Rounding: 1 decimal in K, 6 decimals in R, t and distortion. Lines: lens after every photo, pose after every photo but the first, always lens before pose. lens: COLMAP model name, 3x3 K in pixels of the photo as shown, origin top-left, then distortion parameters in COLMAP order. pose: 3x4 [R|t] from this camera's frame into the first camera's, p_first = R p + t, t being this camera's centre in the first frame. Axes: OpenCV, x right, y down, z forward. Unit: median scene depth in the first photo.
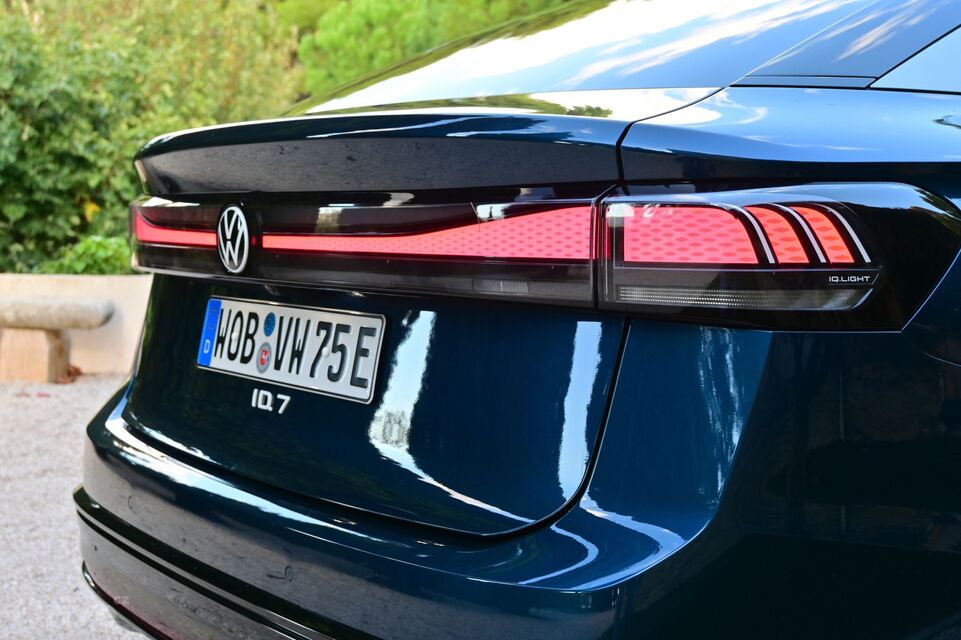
lens RADIAL K [[1441.0, 0, 478.9], [0, 1441.0, 320.4], [0, 0, 1]] dist [-0.019290, 0.000000]
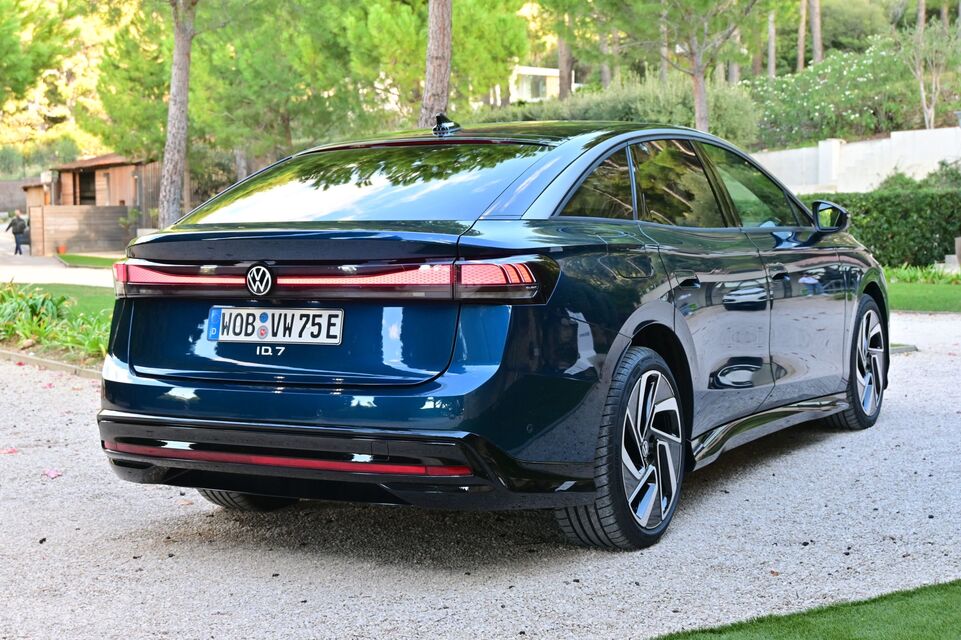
lens RADIAL K [[1499.8, 0, 489.6], [0, 1499.8, 321.3], [0, 0, 1]] dist [0.003775, 0.000000]
pose [[0.889276, -0.039107, 0.455696, -0.963882], [0.049561, 0.998710, -0.011010, 0.055564], [-0.454678, 0.032375, 0.890067, -1.343475]]
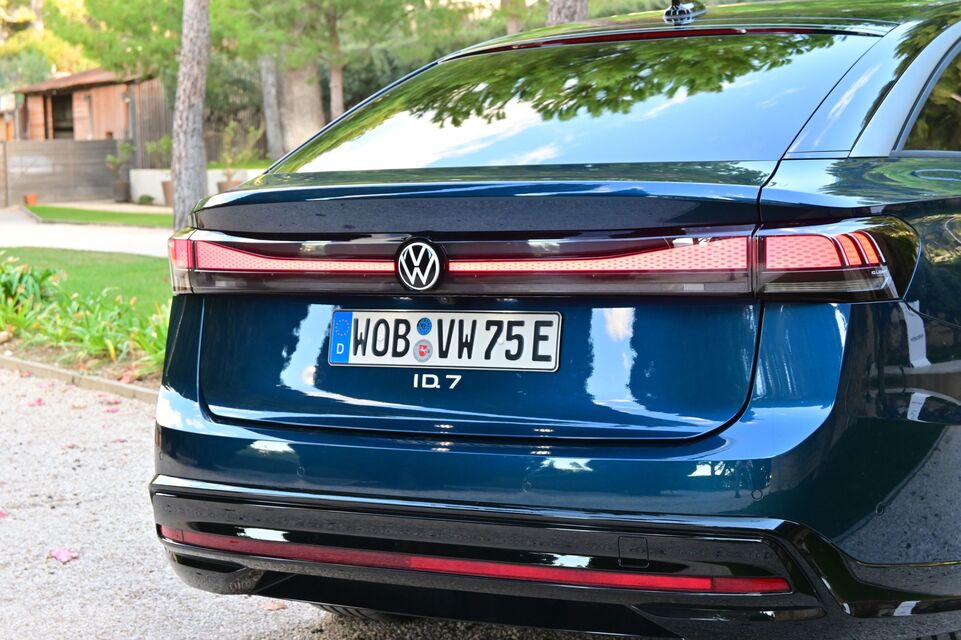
lens RADIAL K [[2029.2, 0, 478.2], [0, 2029.2, 319.3], [0, 0, 1]] dist [0.008827, 0.000000]
pose [[0.914900, -0.056282, 0.399739, -0.928259], [0.061037, 0.998135, 0.000837, -0.002627], [-0.399041, 0.023633, 0.916629, -0.846381]]
